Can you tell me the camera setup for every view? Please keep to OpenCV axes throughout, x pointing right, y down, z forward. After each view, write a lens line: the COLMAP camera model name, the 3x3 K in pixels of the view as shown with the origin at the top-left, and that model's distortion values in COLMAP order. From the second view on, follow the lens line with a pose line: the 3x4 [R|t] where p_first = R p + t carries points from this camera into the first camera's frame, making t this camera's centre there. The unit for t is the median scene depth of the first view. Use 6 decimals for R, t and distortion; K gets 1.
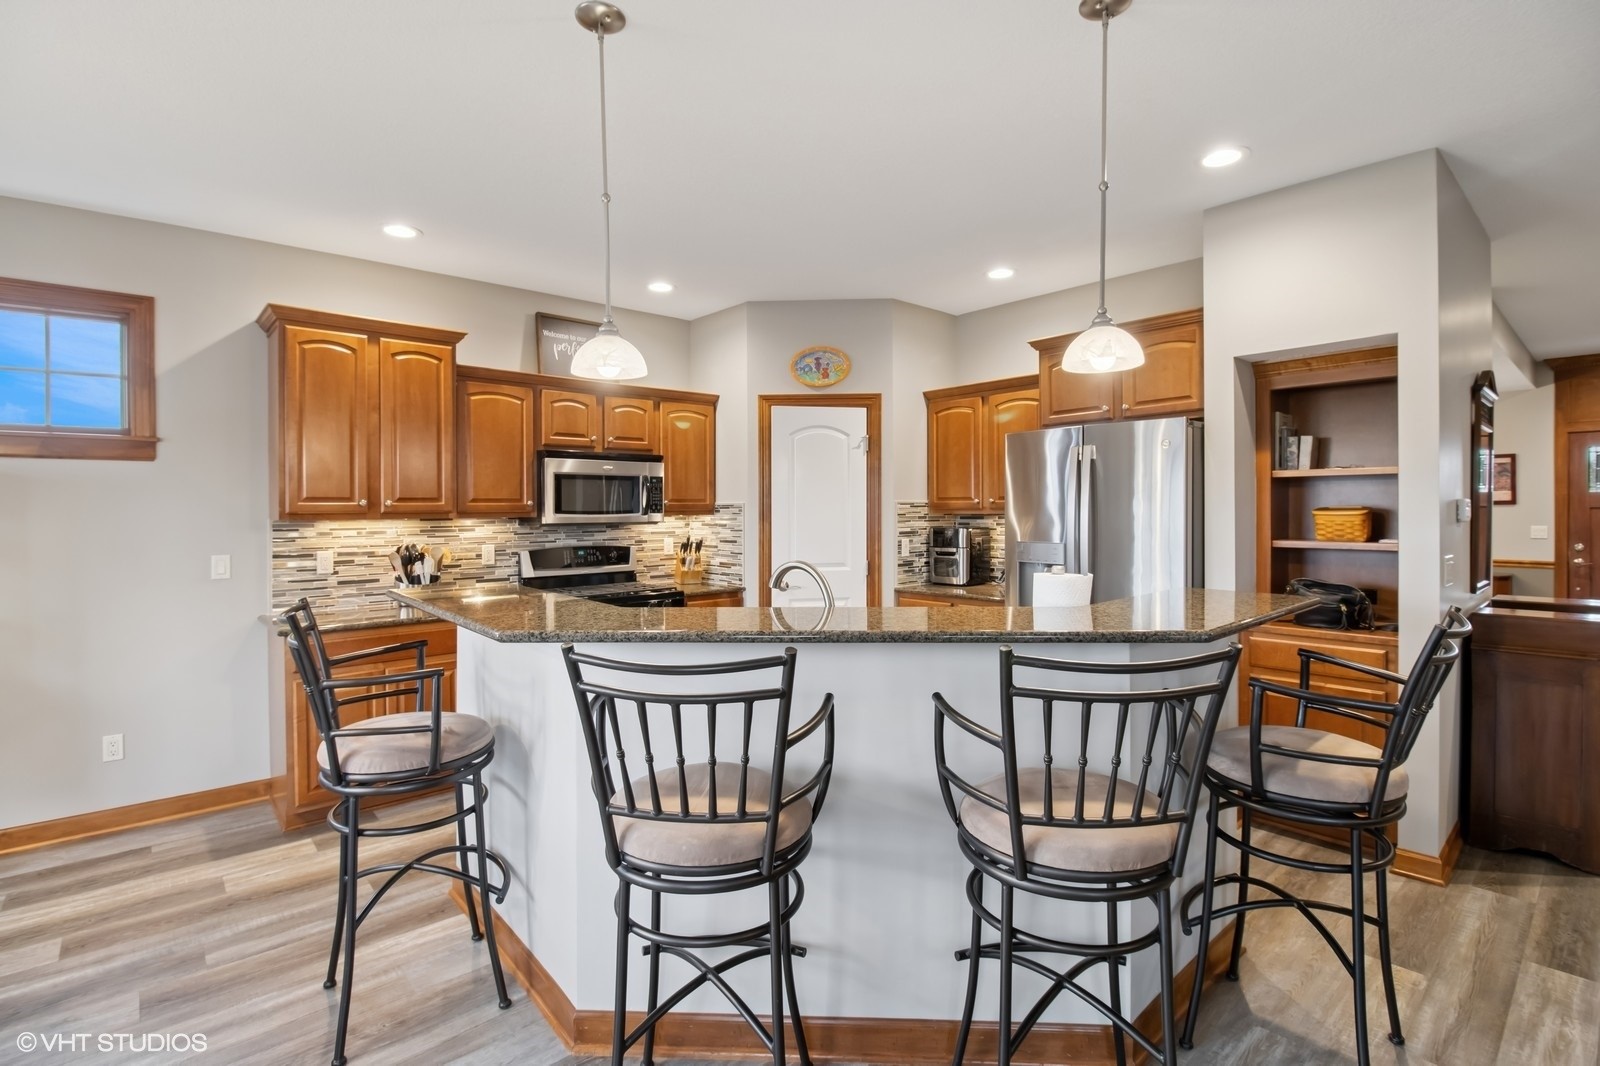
lens RADIAL K [[747.2, 0, 821.4], [0, 747.2, 512.9], [0, 0, 1]] dist [-0.000945, -0.012864]
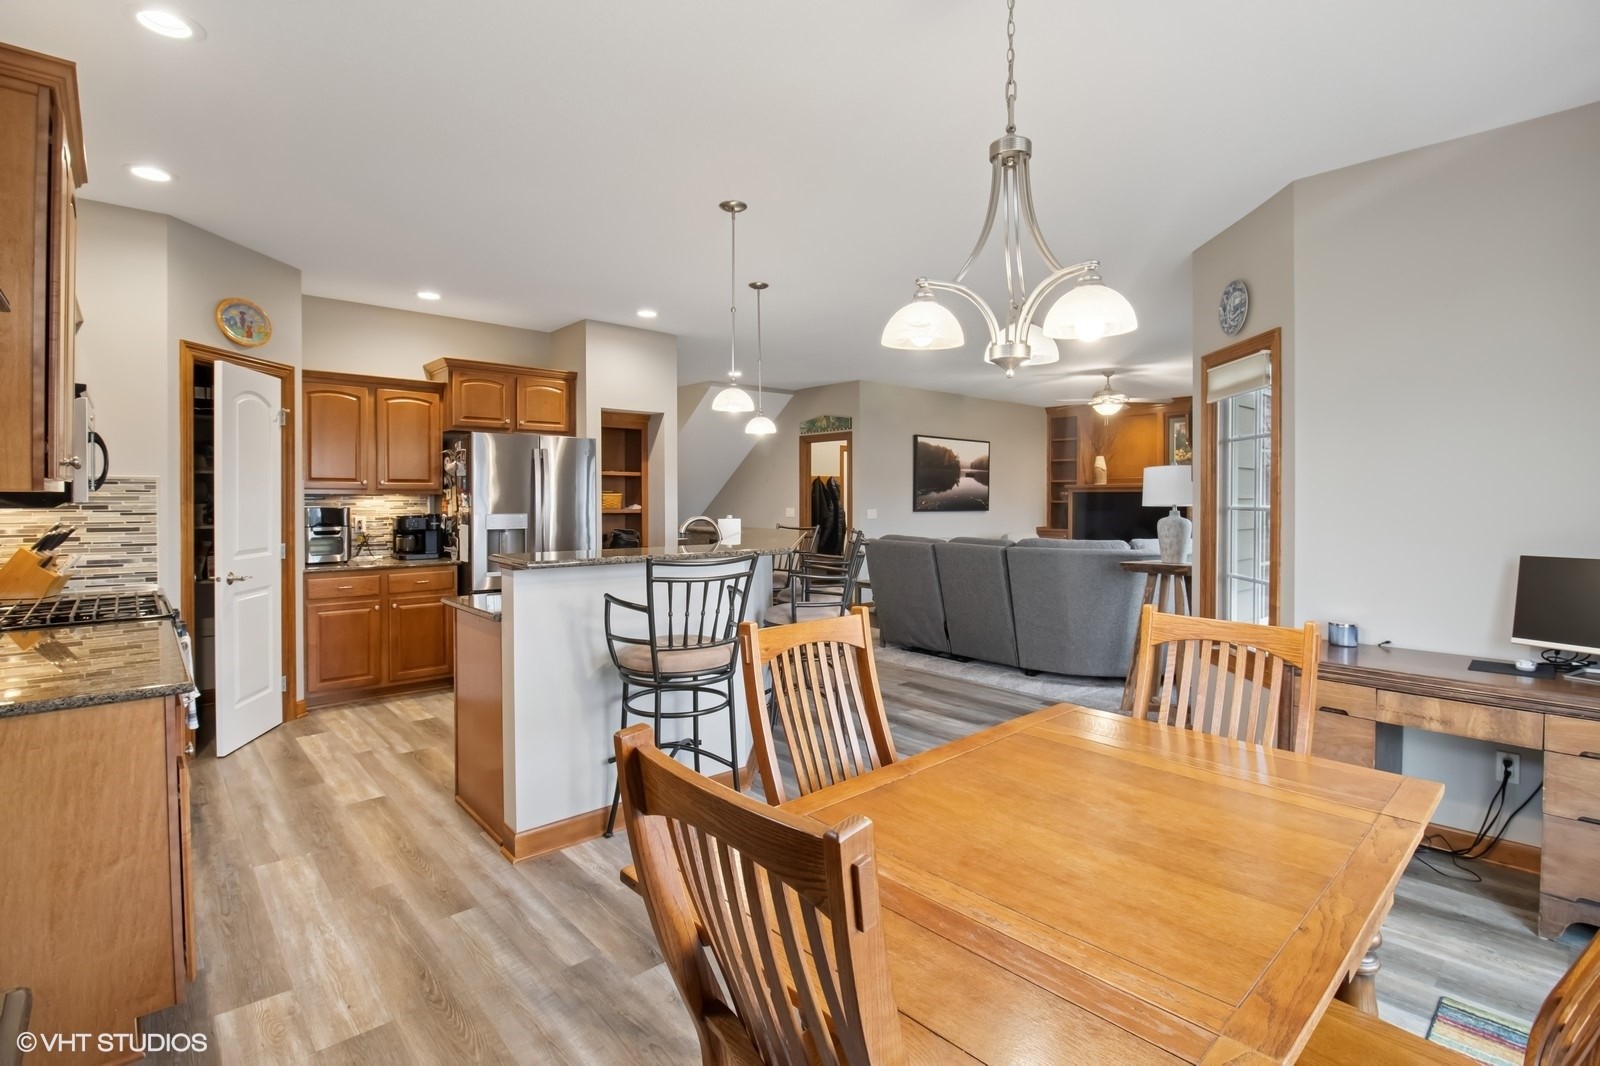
lens RADIAL K [[736.9, 0, 808.0], [0, 736.9, 501.4], [0, 0, 1]] dist [0.002339, -0.012052]
pose [[-0.000112, -0.000363, 1.000000, -1.168211], [0.003926, 0.999992, 0.000364, 0.018856], [-0.999992, 0.003926, -0.000110, 0.470679]]
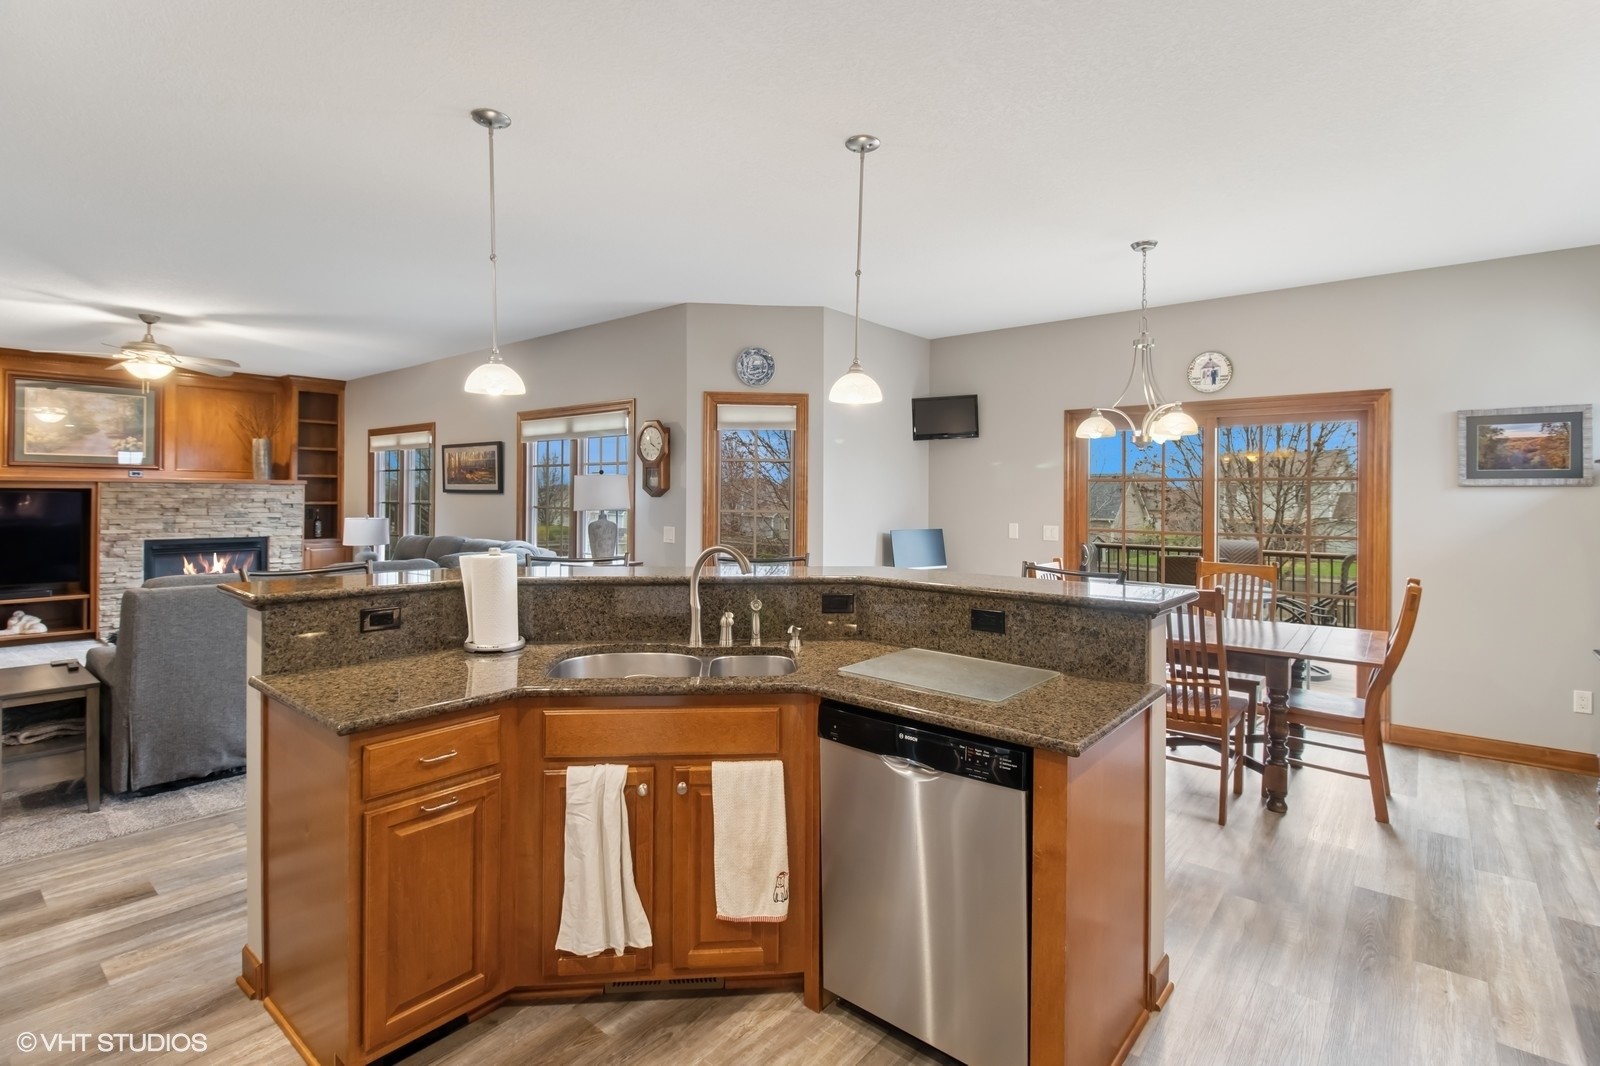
lens RADIAL K [[761.4, 0, 801.4], [0, 761.4, 489.7], [0, 0, 1]] dist [0.012757, -0.013843]
pose [[-0.990174, -0.002850, -0.139809, 0.000070], [-0.002611, 0.999995, -0.001897, -0.009481], [0.139814, -0.001513, -0.990177, 1.363956]]
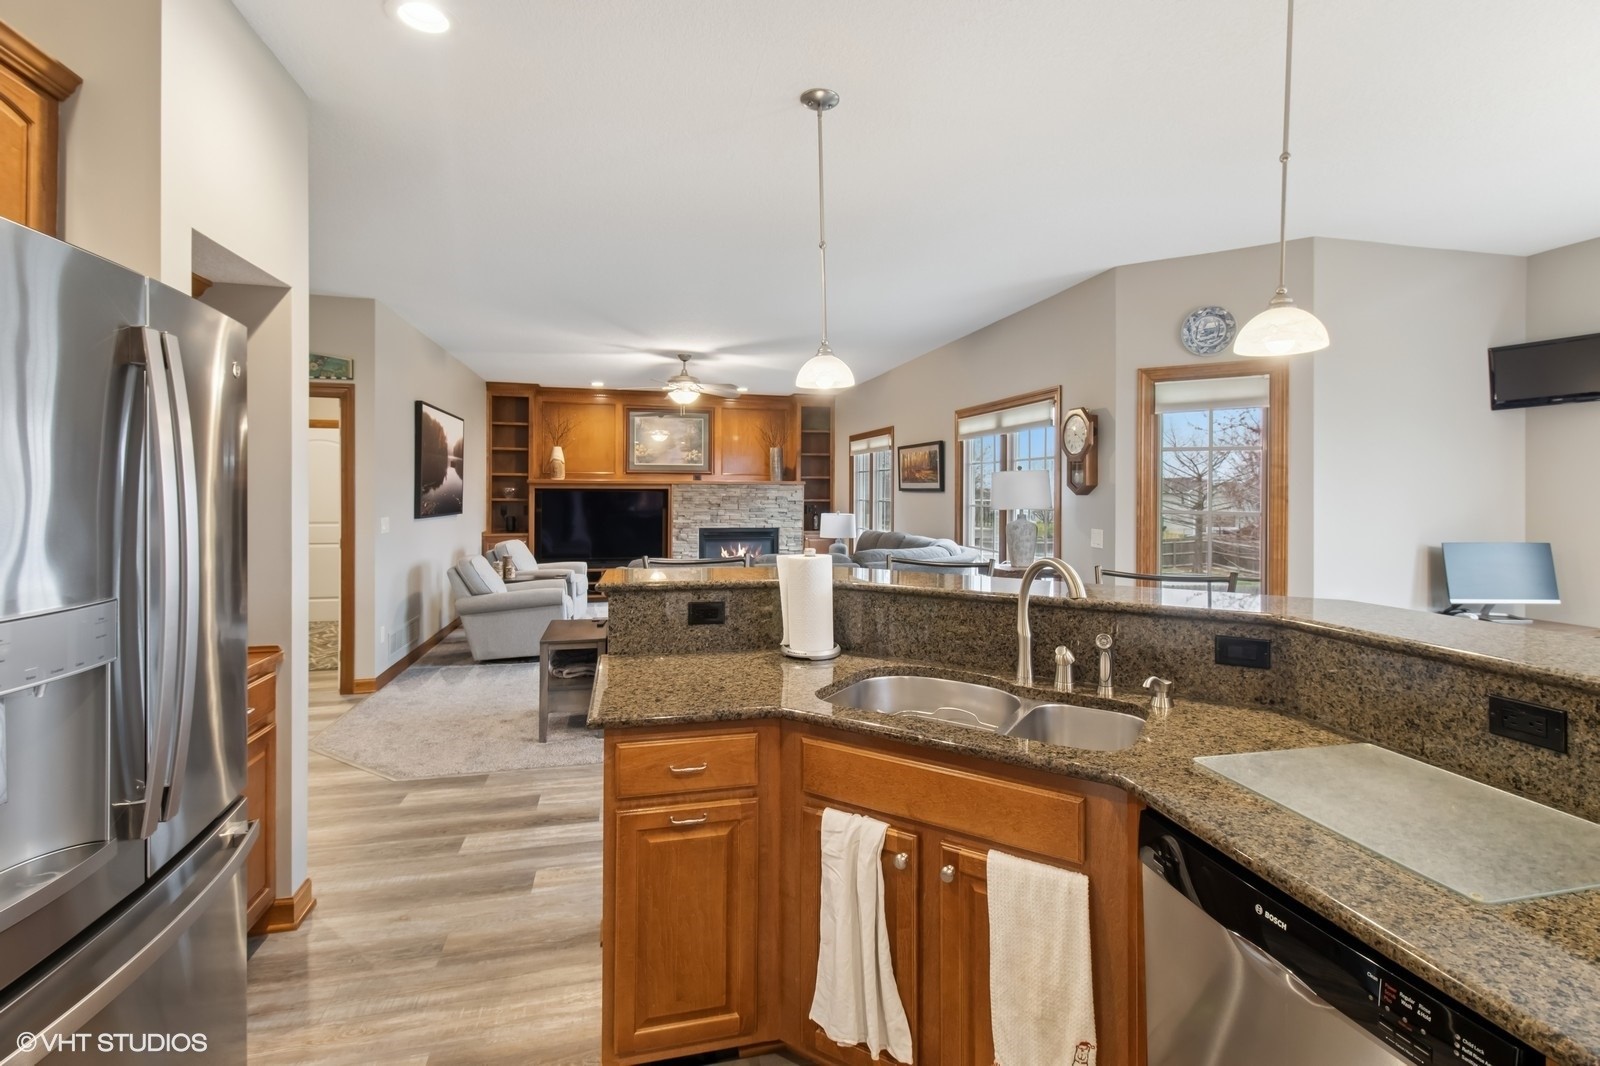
lens RADIAL K [[744.7, 0, 802.8], [0, 744.7, 490.4], [0, 0, 1]] dist [0.023315, -0.013041]
pose [[-0.875591, 0.001971, 0.483049, -0.130691], [0.002794, 0.999996, 0.000984, -0.007755], [-0.483045, 0.002211, -0.875593, 1.197680]]
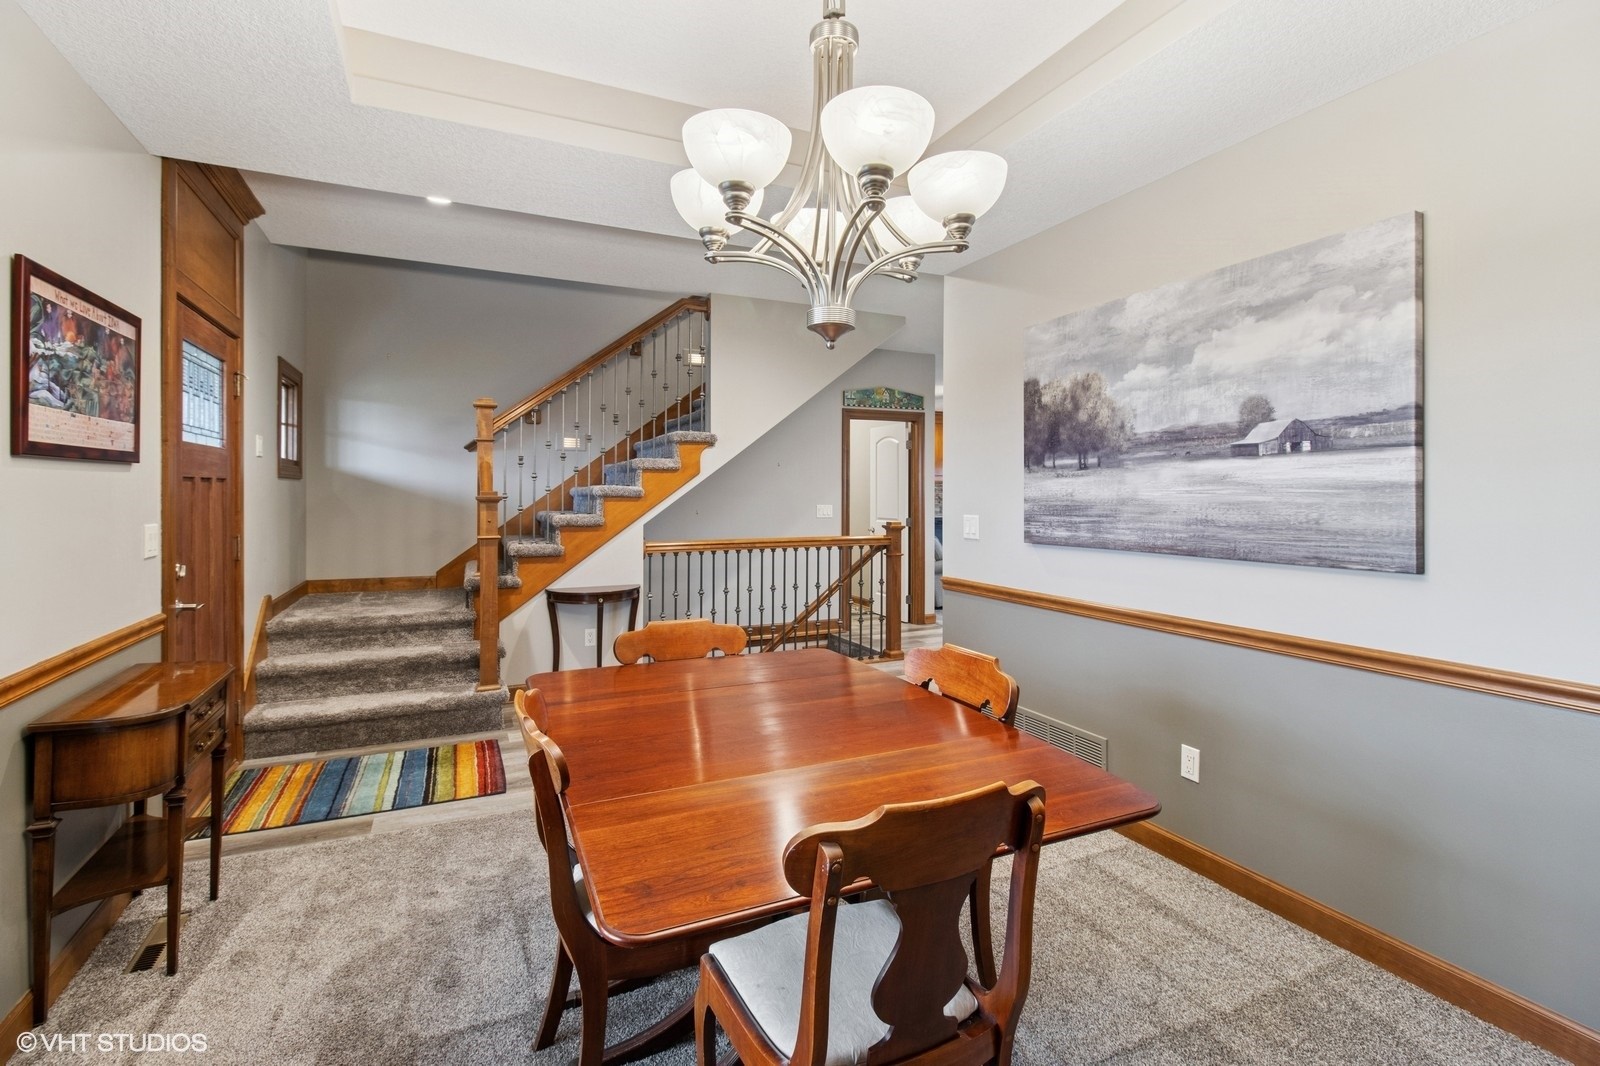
lens RADIAL K [[736.9, 0, 808.0], [0, 736.9, 501.4], [0, 0, 1]] dist [0.002339, -0.012052]
pose [[-0.955277, 0.001287, 0.295711, 1.071506], [0.005481, 0.999896, 0.013355, 0.003762], [-0.295663, 0.014378, -0.955184, 2.456654]]
